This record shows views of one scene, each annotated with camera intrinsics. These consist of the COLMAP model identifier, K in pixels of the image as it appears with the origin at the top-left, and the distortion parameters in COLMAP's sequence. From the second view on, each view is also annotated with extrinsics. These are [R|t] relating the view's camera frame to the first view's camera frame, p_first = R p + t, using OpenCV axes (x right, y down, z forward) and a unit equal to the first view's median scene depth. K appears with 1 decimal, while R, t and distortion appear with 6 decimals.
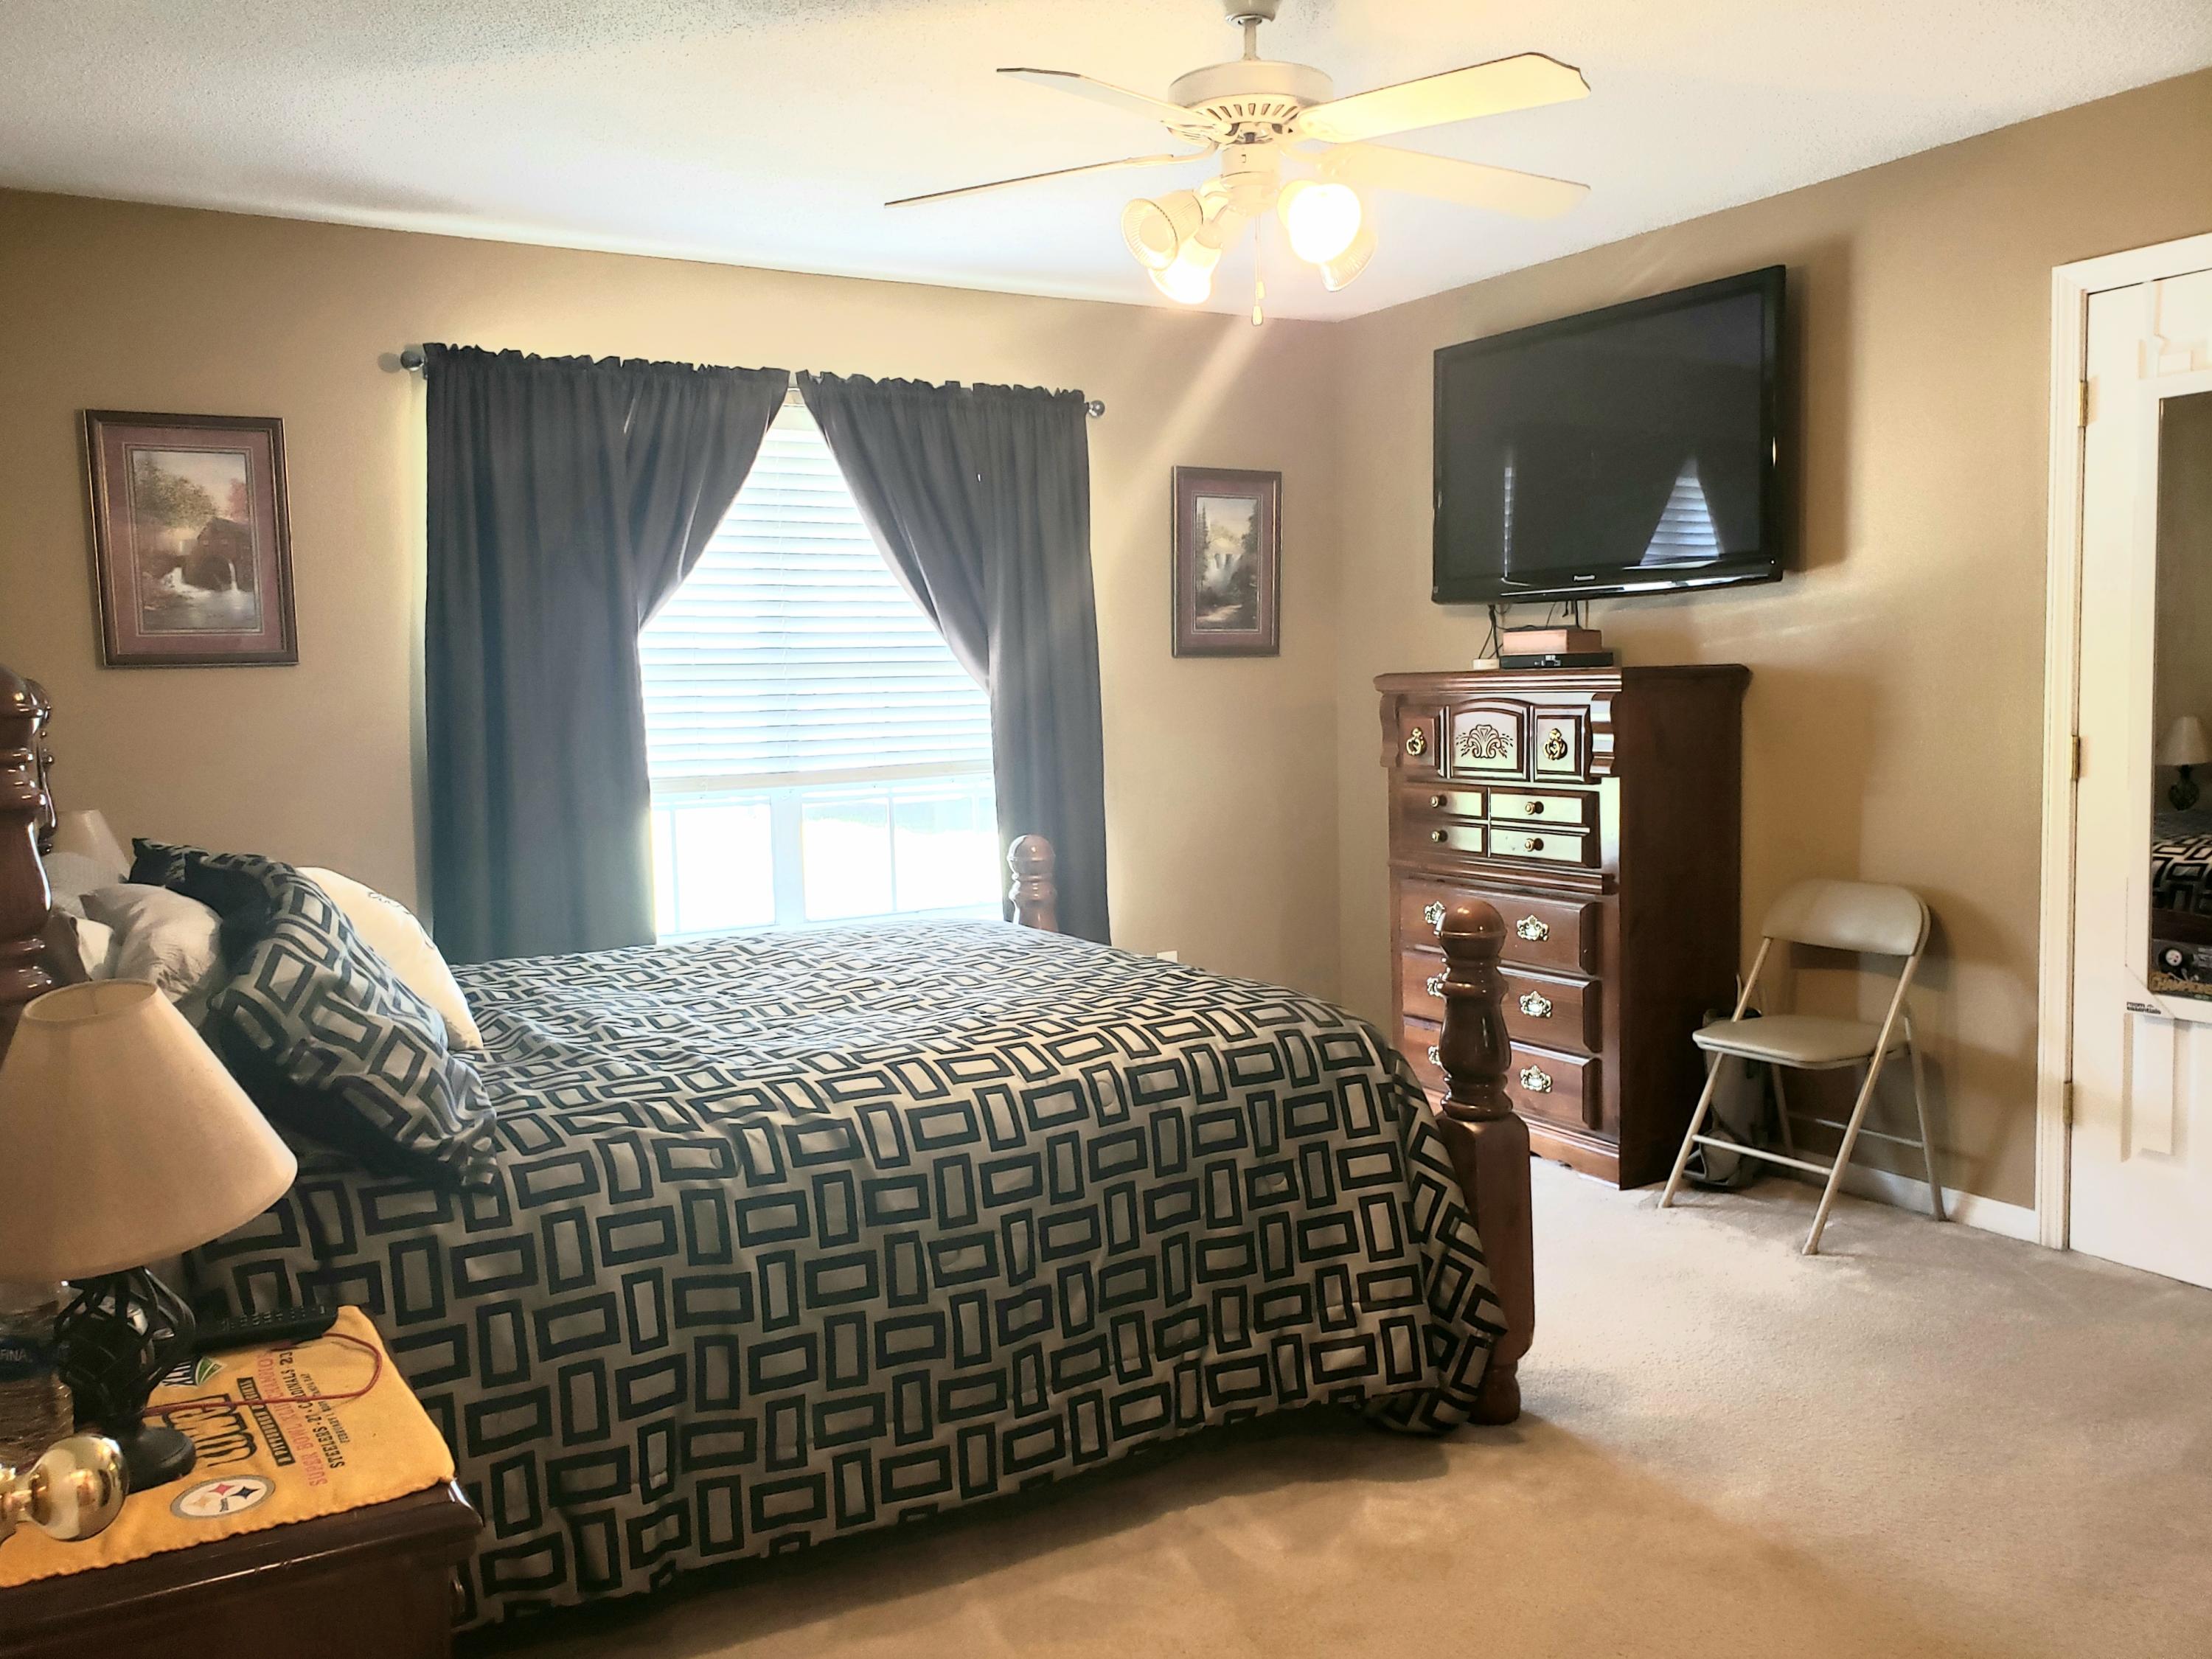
lens RADIAL K [[1759.7, 0, 1098.6], [0, 1759.7, 829.8], [0, 0, 1]] dist [0.002395, -0.063859]
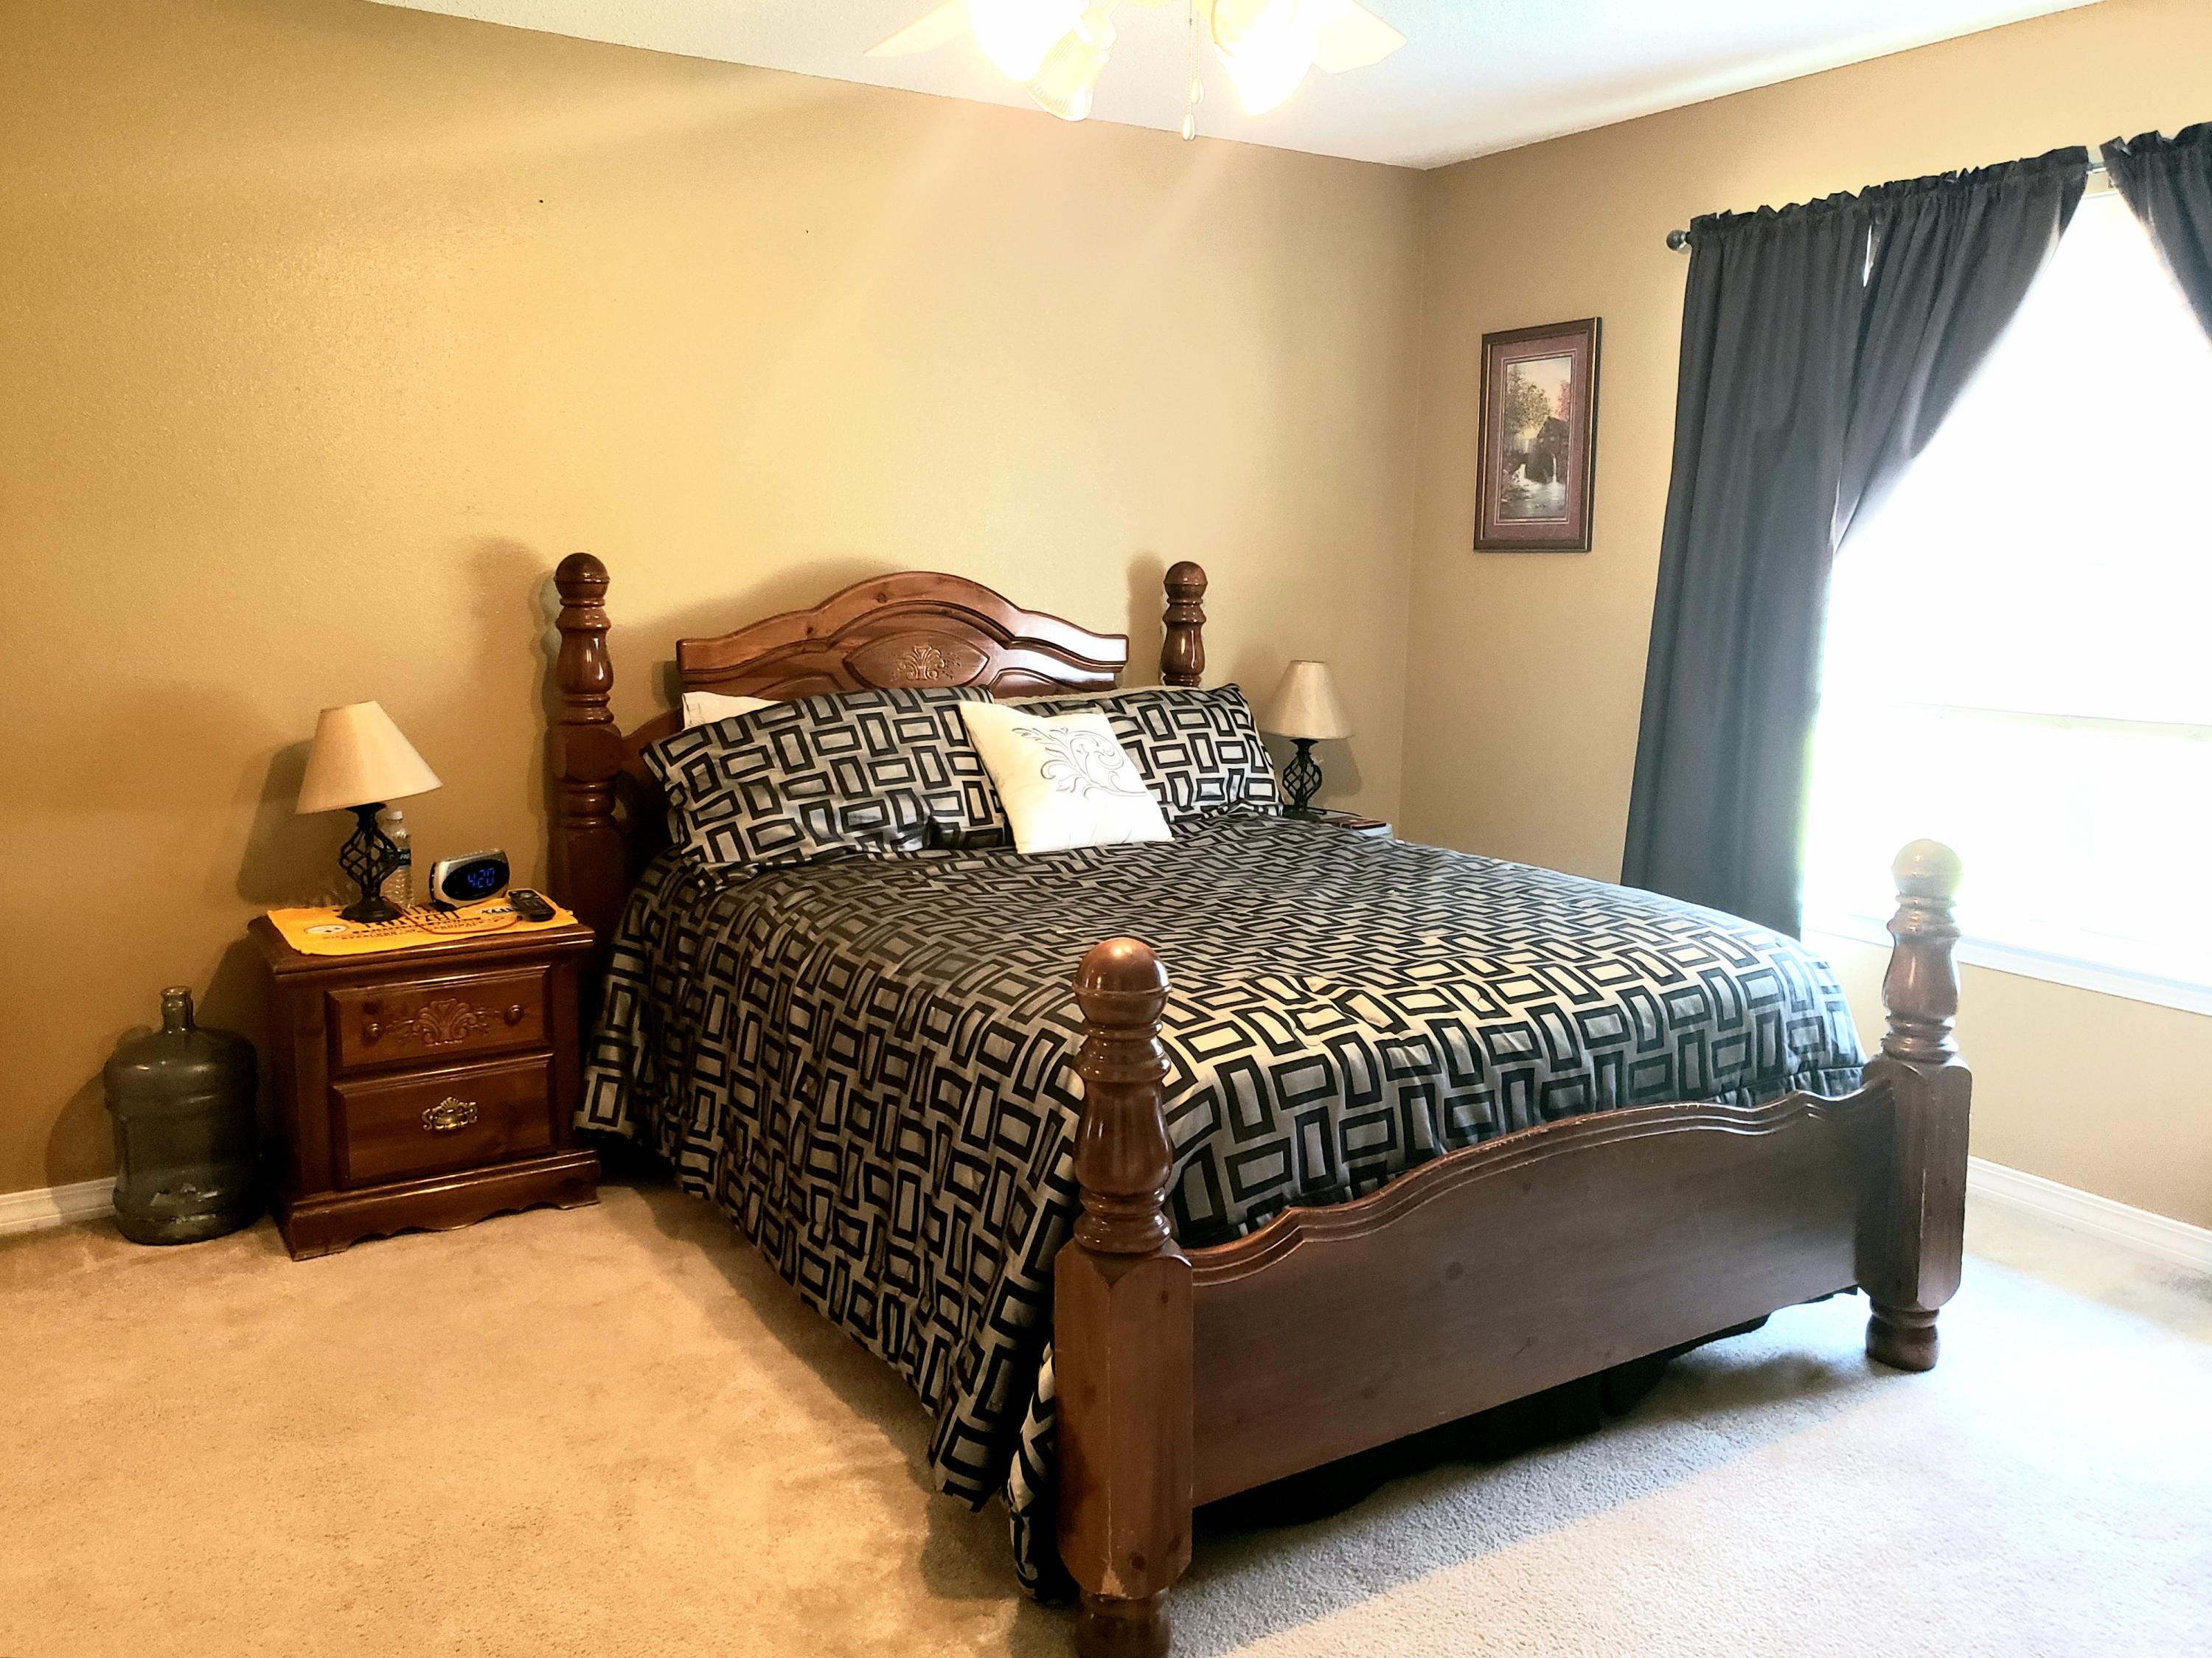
lens RADIAL K [[1759.6, 0, 1098.6], [0, 1759.6, 829.3], [0, 0, 1]] dist [0.002395, -0.063859]
pose [[0.007484, 0.177623, -0.984070, 0.644331], [-0.088095, 0.980389, 0.176288, -0.092488], [0.996084, 0.085372, 0.022985, 0.708710]]
